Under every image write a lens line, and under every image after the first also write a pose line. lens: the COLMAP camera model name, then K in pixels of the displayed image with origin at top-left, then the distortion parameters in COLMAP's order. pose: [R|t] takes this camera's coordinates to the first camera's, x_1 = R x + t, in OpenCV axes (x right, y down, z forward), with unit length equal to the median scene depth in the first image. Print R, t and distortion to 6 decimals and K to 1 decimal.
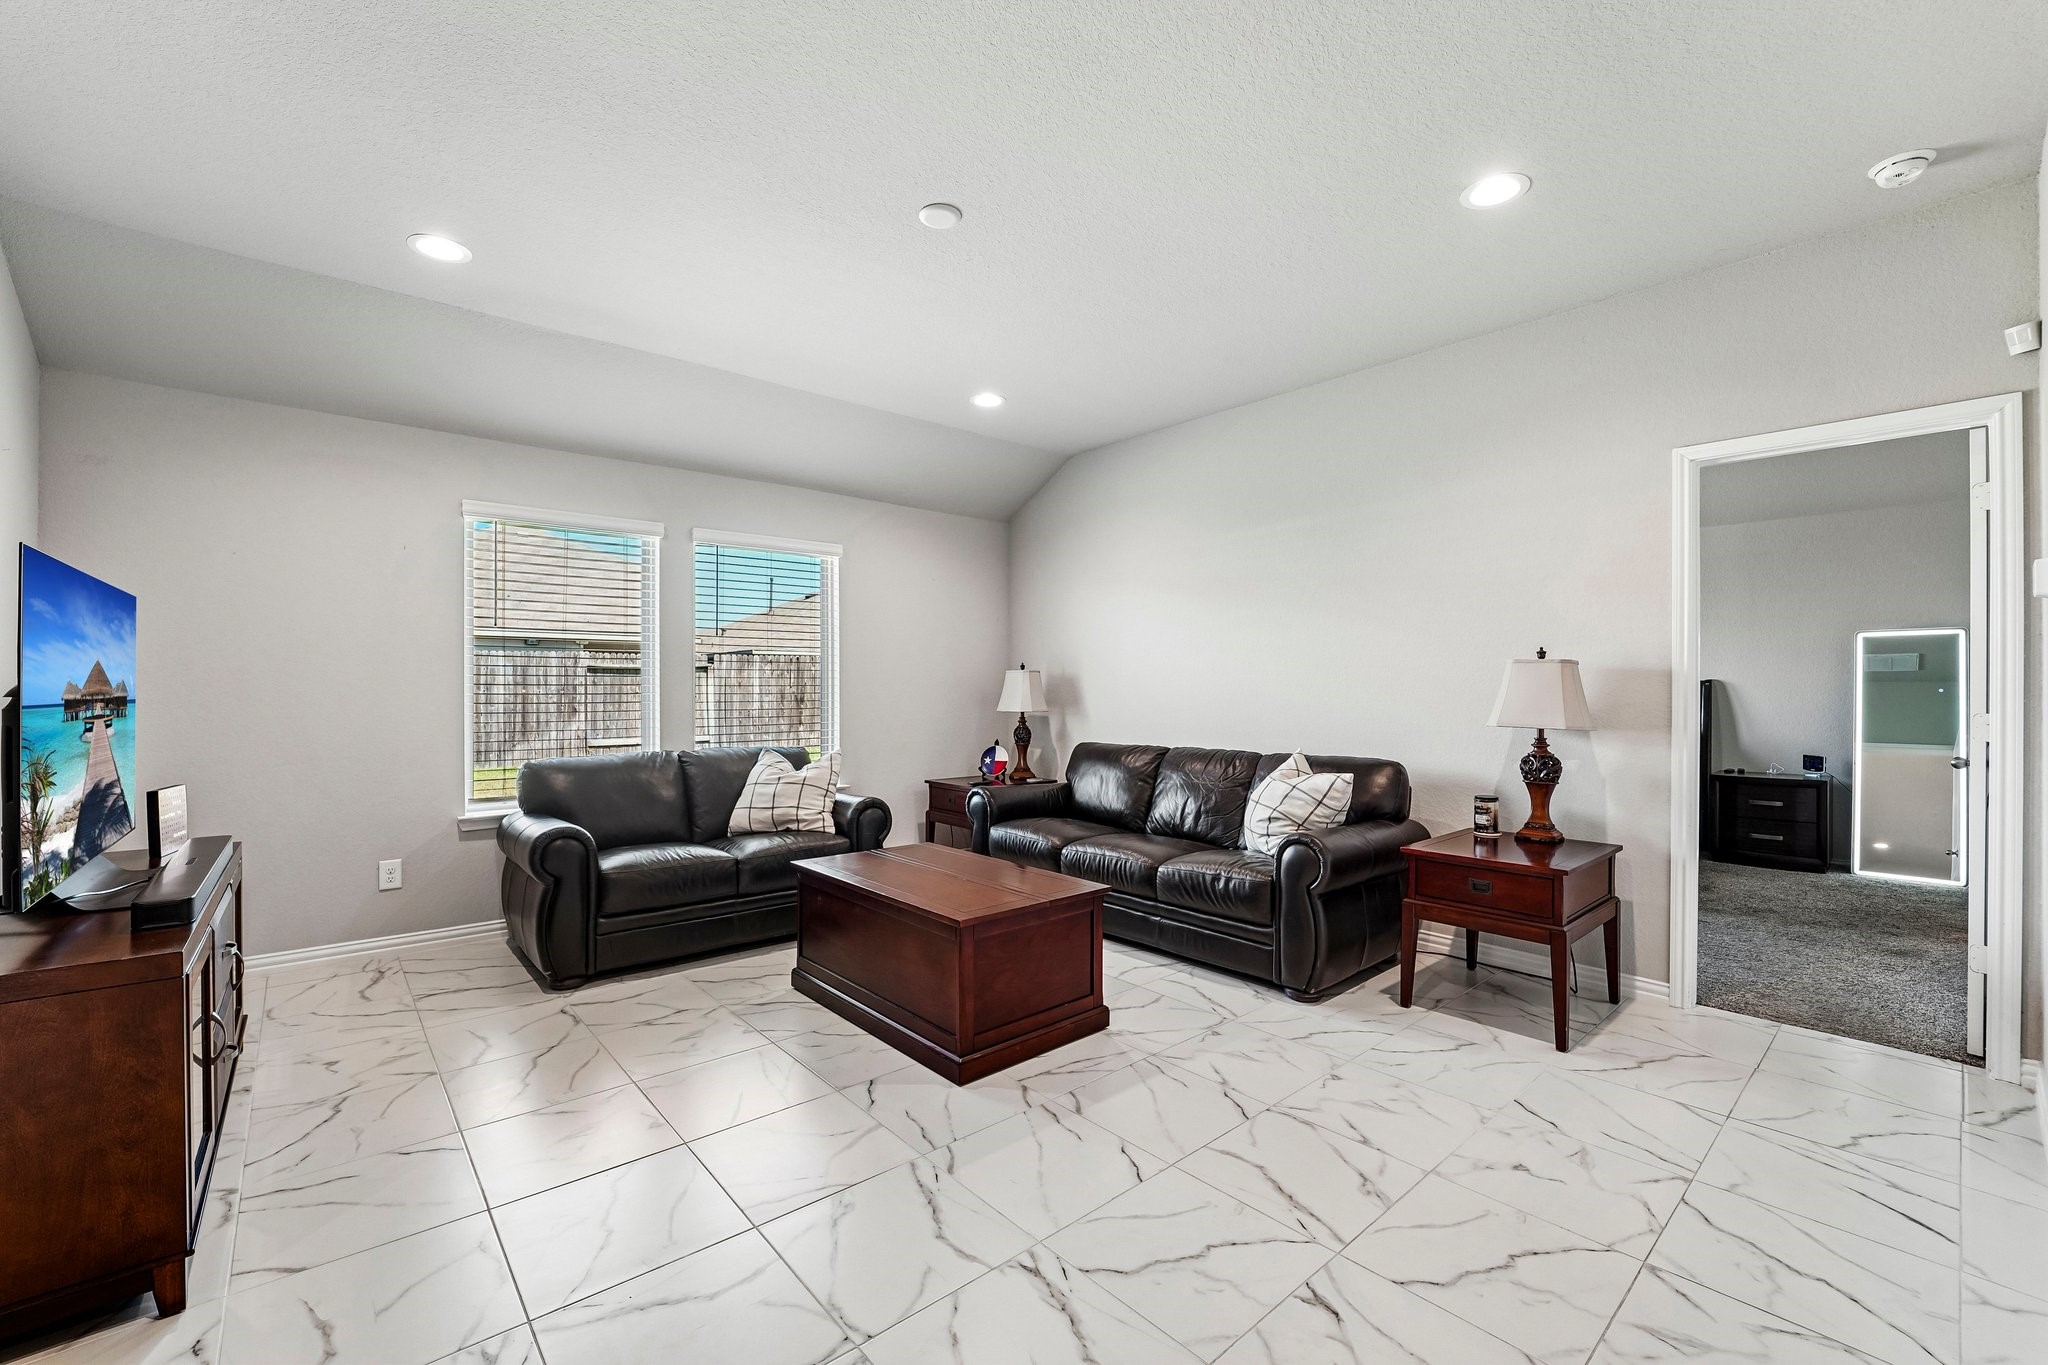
lens RADIAL K [[836.5, 0, 1023.1], [0, 836.5, 688.4], [0, 0, 1]] dist [-0.020309, 0.000202]
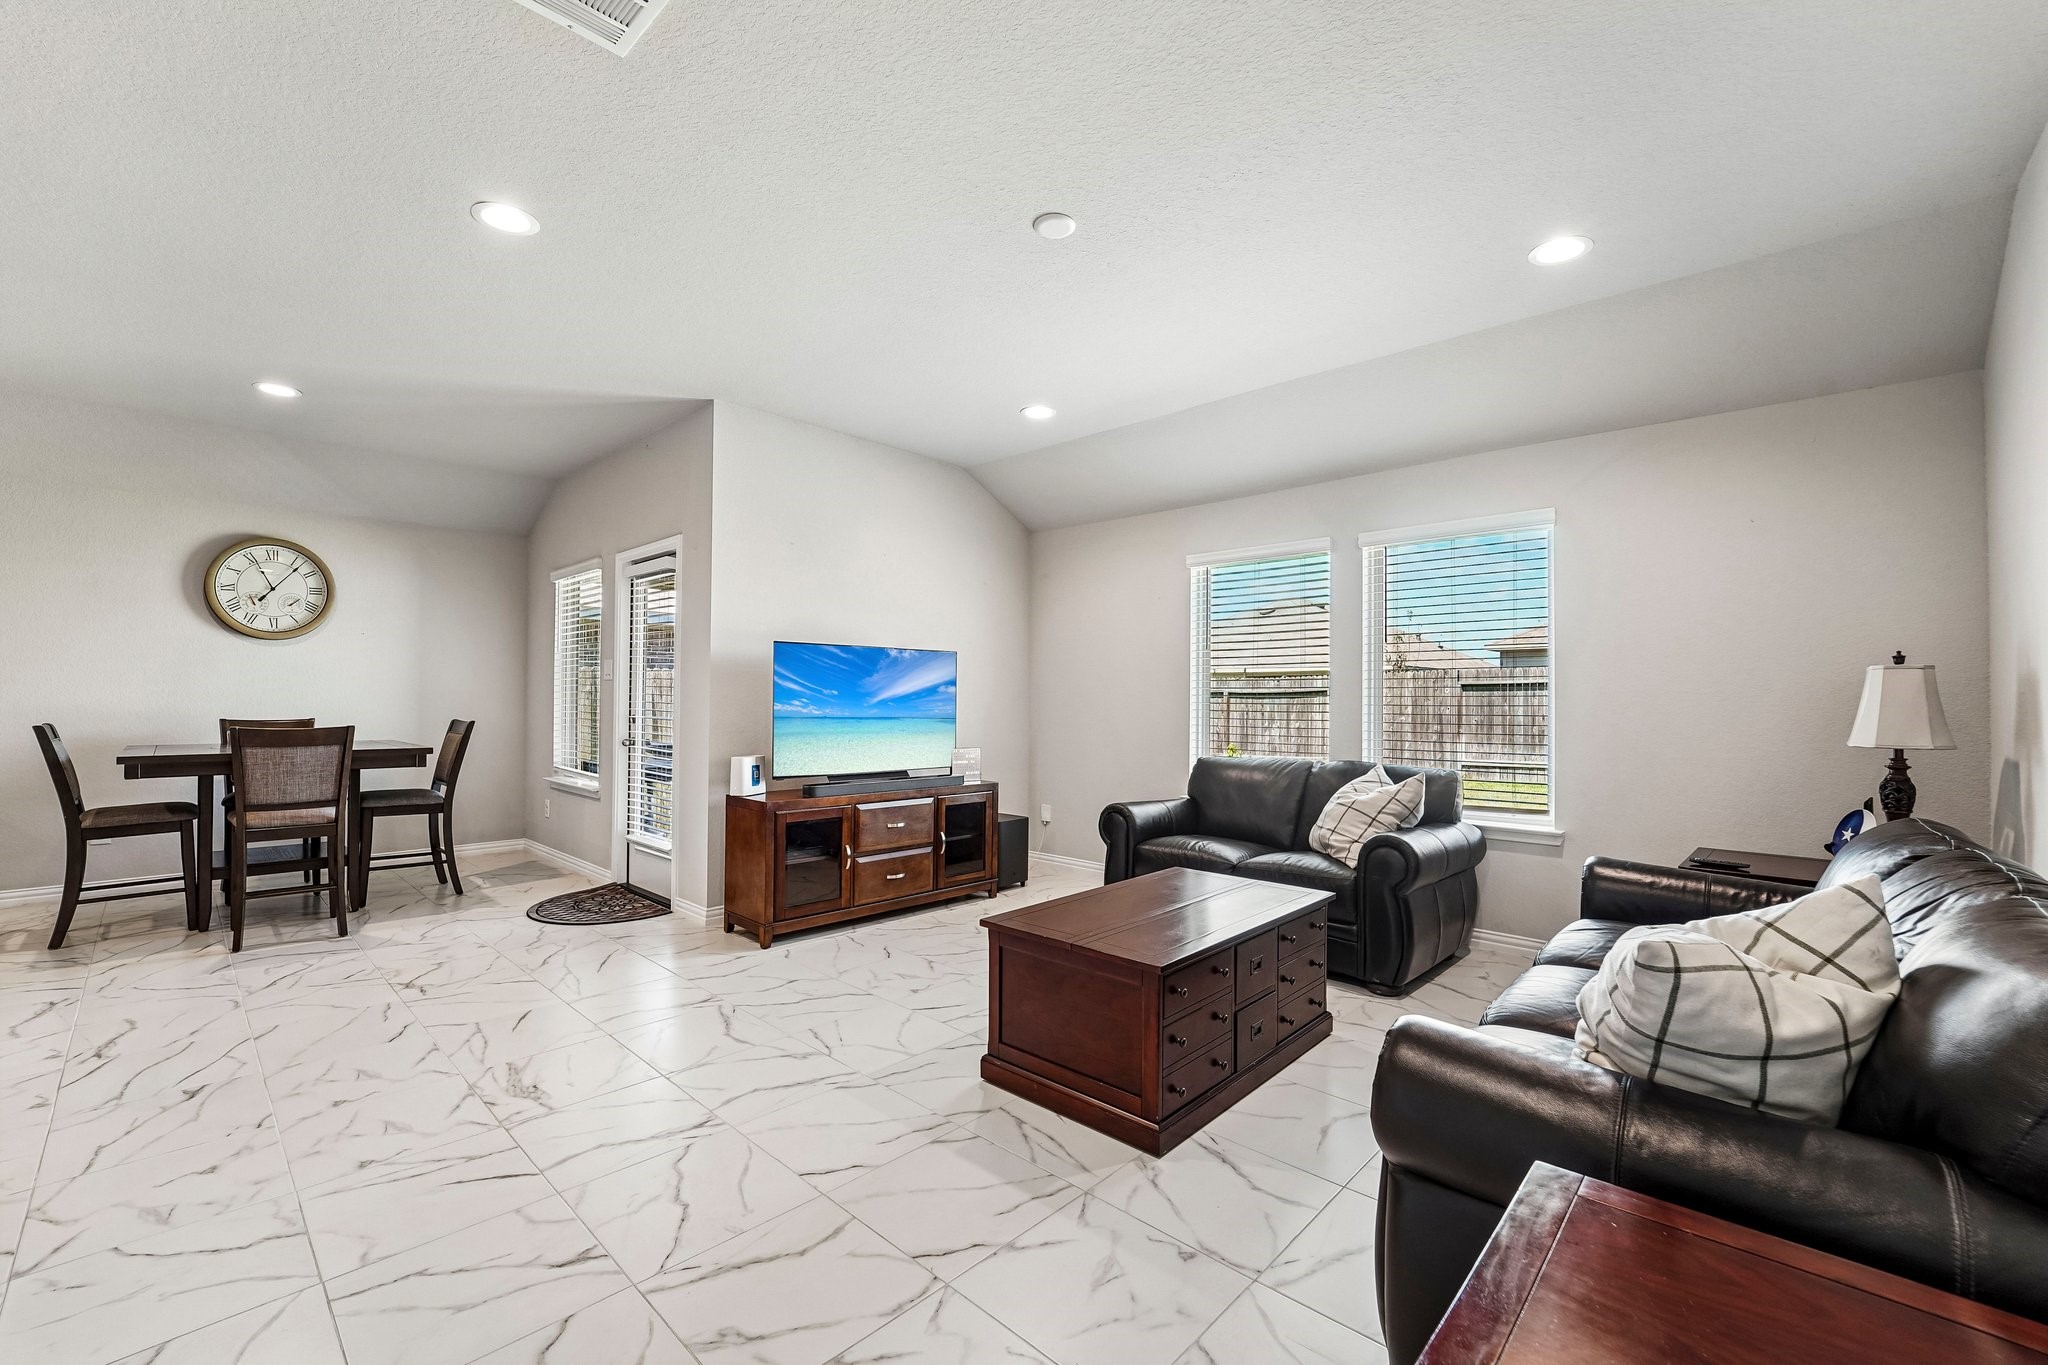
lens RADIAL K [[836.5, 0, 1023.0], [0, 836.5, 682.6], [0, 0, 1]] dist [-0.020309, 0.000202]
pose [[0.096955, -0.016884, -0.995146, 0.634218], [-0.006058, 0.999828, -0.017554, 0.000350], [0.995270, 0.007730, 0.096836, 0.618203]]
